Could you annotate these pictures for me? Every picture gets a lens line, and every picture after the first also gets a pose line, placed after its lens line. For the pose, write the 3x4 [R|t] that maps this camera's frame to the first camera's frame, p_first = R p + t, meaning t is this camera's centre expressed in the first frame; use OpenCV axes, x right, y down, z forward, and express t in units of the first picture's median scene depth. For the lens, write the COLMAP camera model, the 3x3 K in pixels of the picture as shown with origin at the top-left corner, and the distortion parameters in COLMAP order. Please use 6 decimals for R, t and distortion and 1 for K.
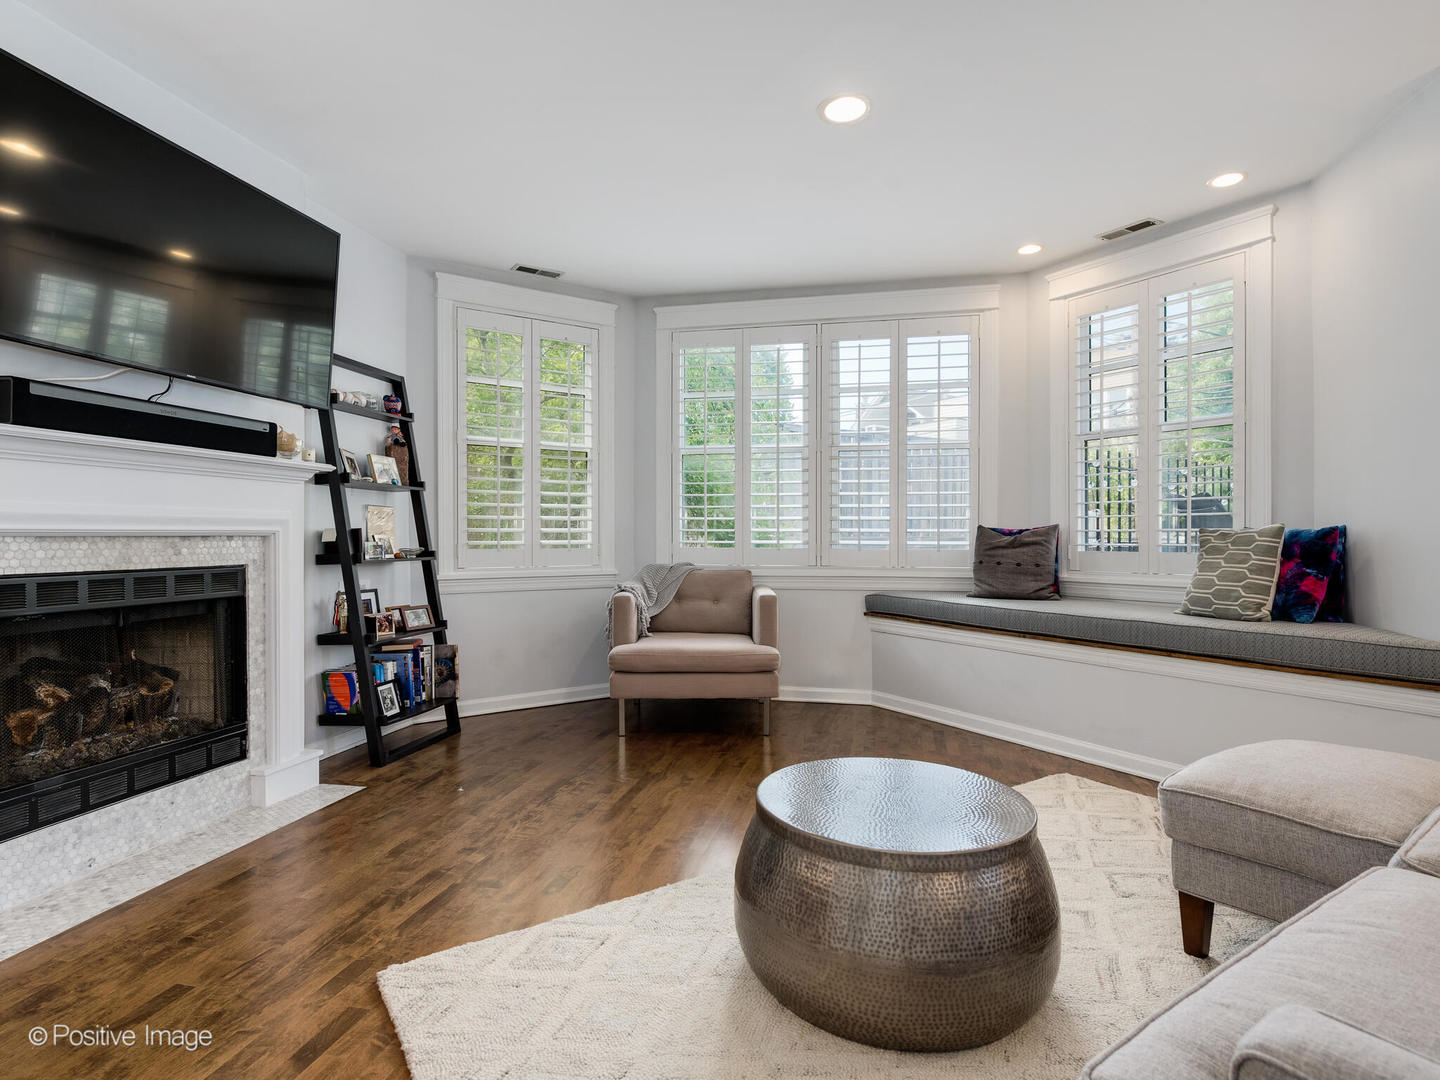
lens RADIAL K [[771.9, 0, 720.0], [0, 771.9, 540.0], [0, 0, 1]] dist [0.009434, -0.000462]
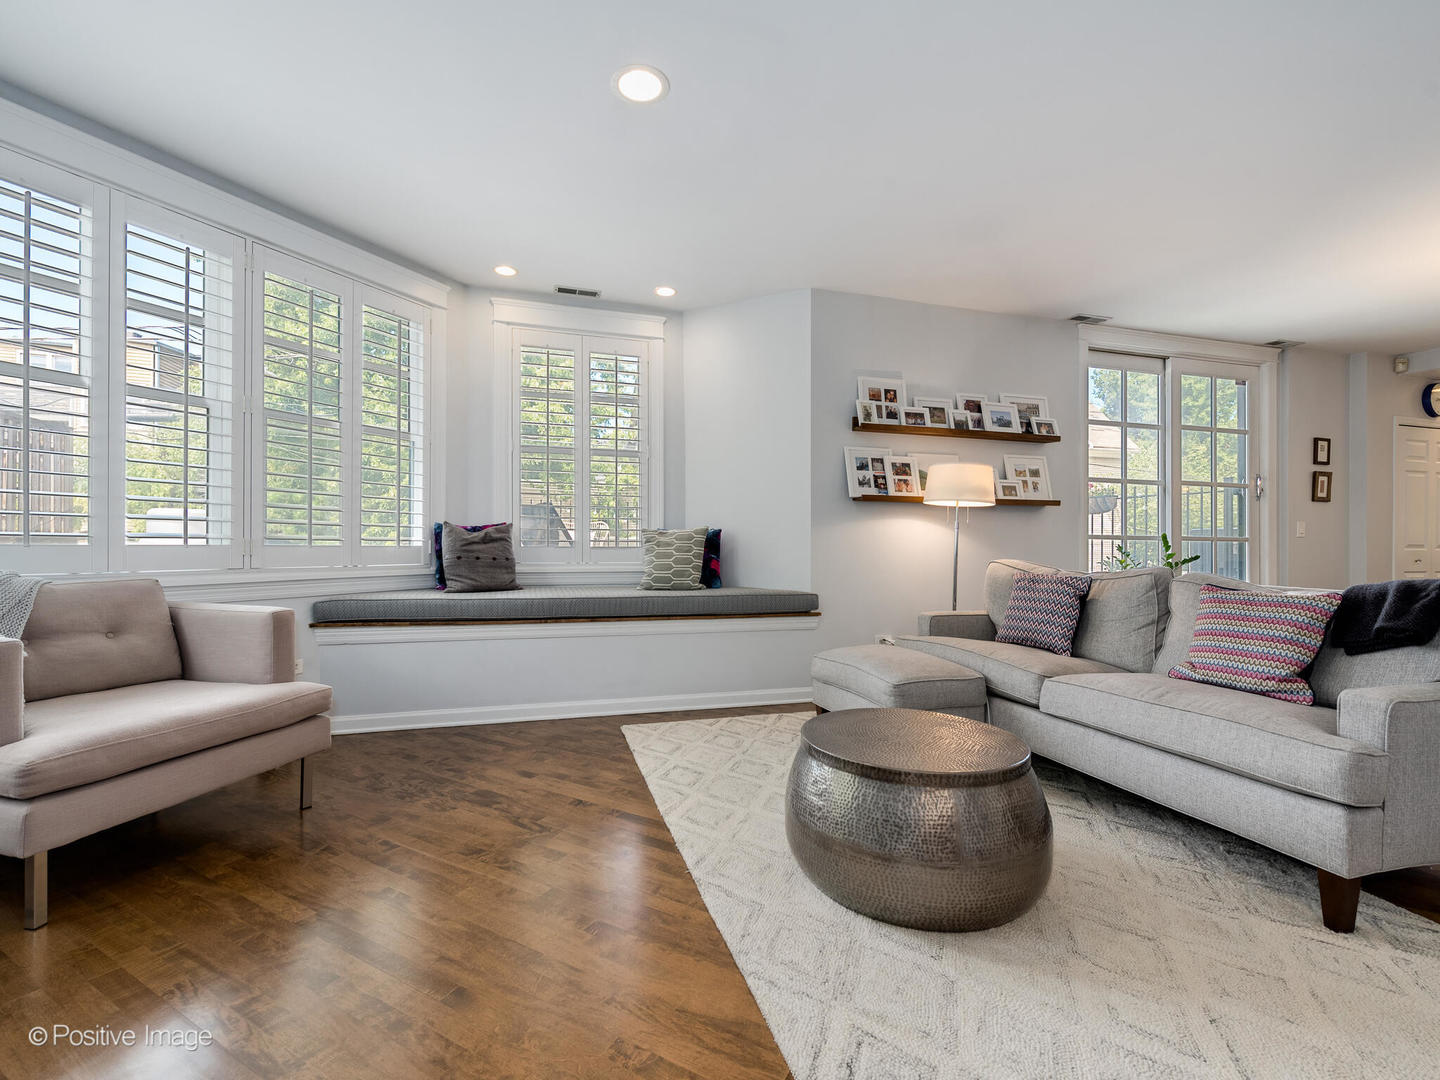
lens RADIAL K [[642.4, 0, 714.0], [0, 642.4, 541.7], [0, 0, 1]] dist [0.008611, -0.000975]
pose [[0.279446, 0.005232, 0.960147, -0.460471], [-0.001328, 0.999986, -0.005063, 0.014297], [-0.960161, 0.000139, 0.279449, 0.540795]]
